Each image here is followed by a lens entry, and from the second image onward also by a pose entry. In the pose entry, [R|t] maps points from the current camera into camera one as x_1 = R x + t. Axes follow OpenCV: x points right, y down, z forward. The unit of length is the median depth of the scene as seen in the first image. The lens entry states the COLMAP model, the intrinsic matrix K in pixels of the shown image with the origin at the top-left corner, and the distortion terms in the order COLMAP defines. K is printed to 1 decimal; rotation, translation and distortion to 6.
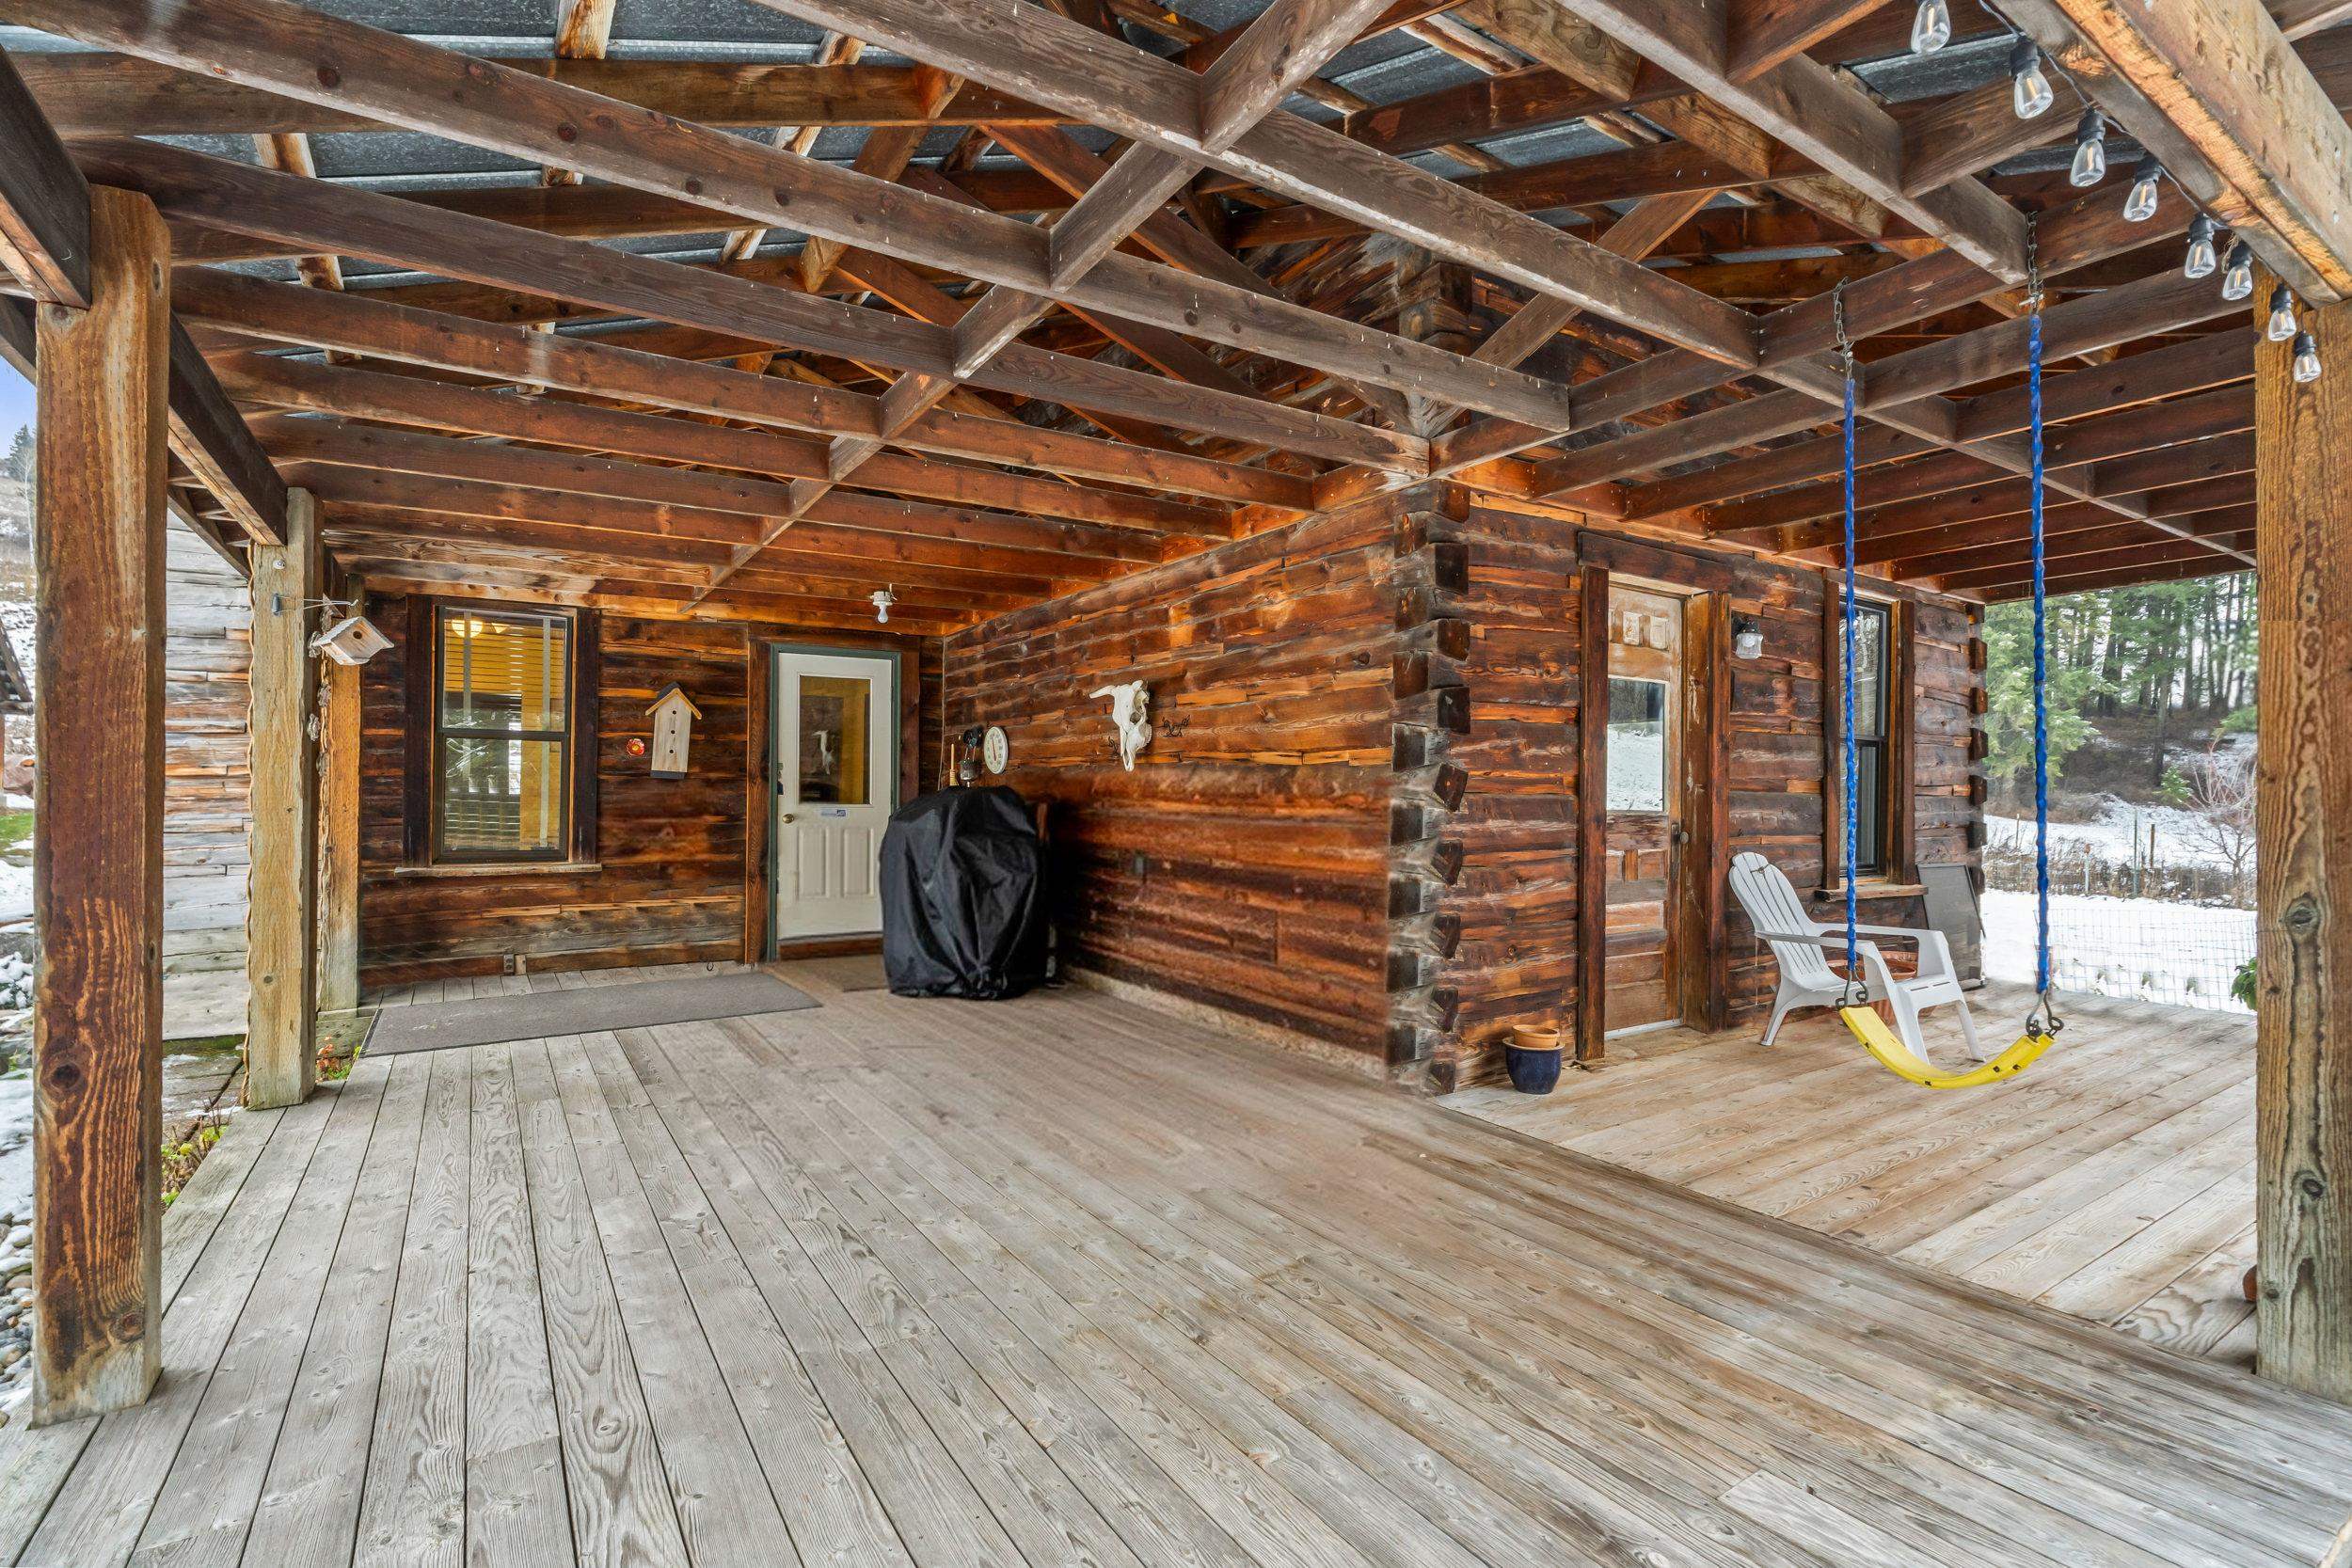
lens RADIAL K [[1073.7, 0, 1176.0], [0, 1073.7, 784.0], [0, 0, 1]] dist [-0.002892, -0.000497]
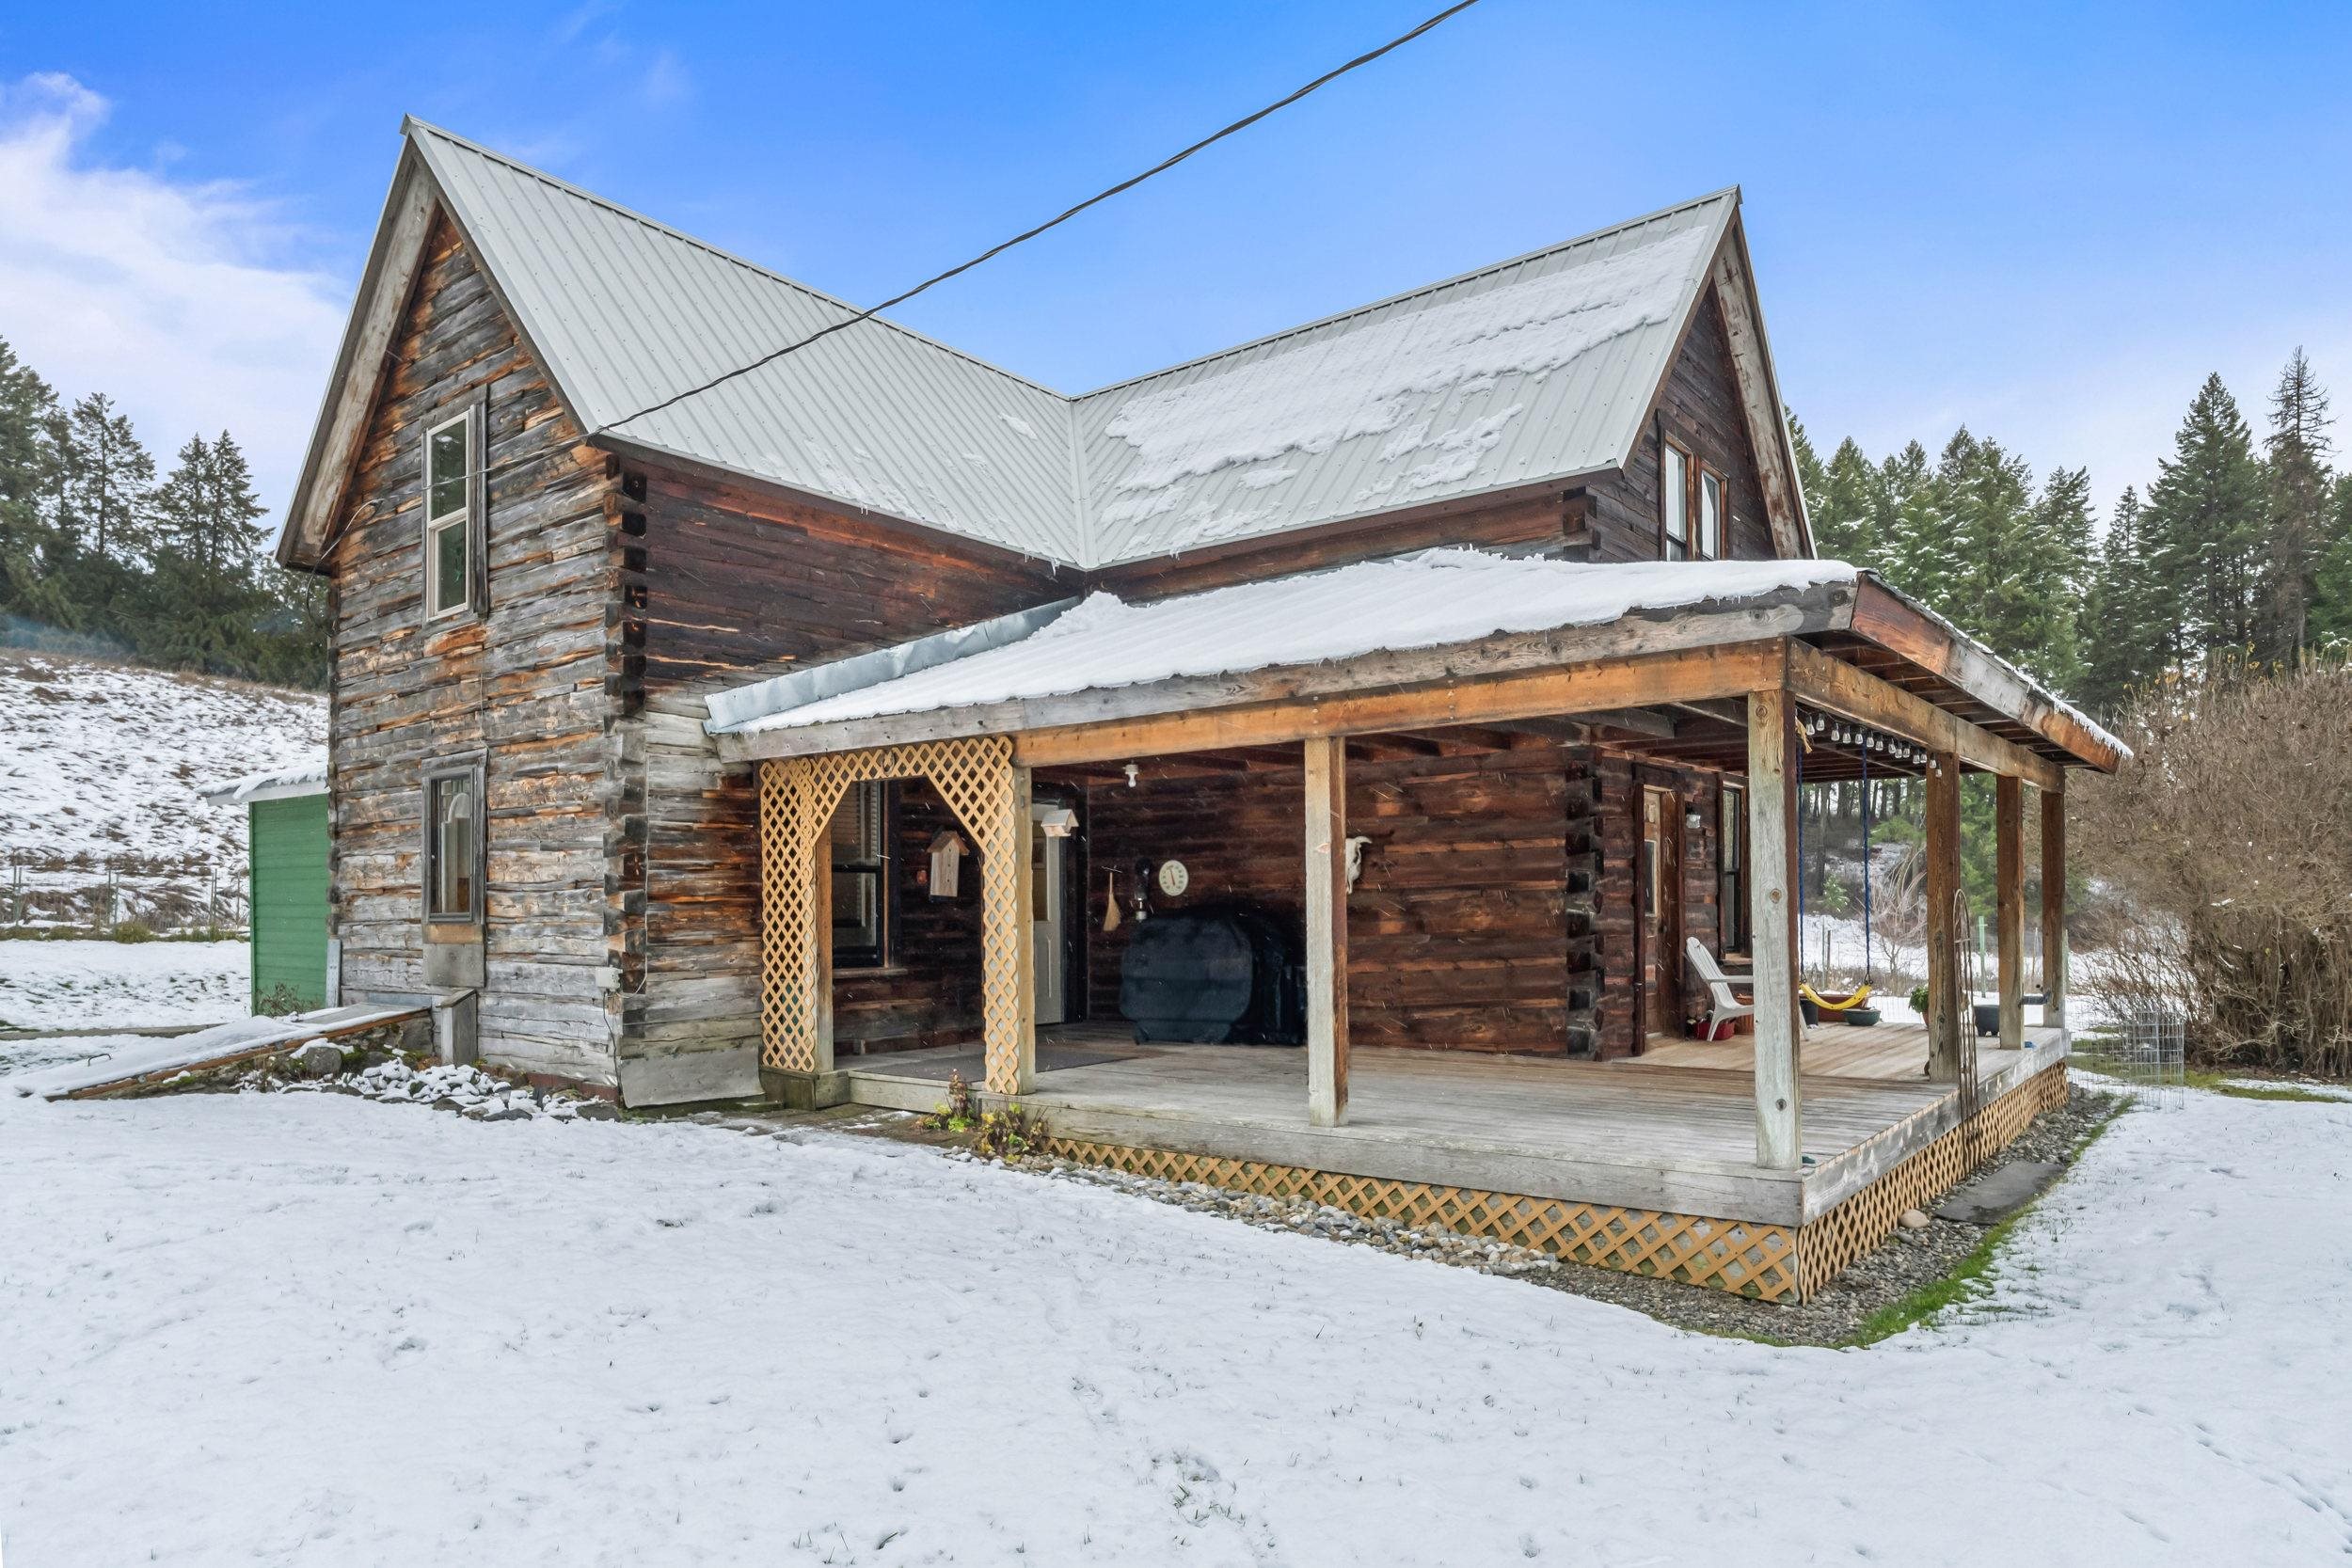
lens RADIAL K [[1434.1, 0, 1178.1], [0, 1434.1, 891.4], [0, 0, 1]] dist [0.001528, 0.000228]
pose [[0.947061, -0.007492, 0.320966, -0.909181], [0.009628, 0.999941, -0.005070, -0.006868], [-0.320909, 0.007892, 0.947077, -0.856146]]
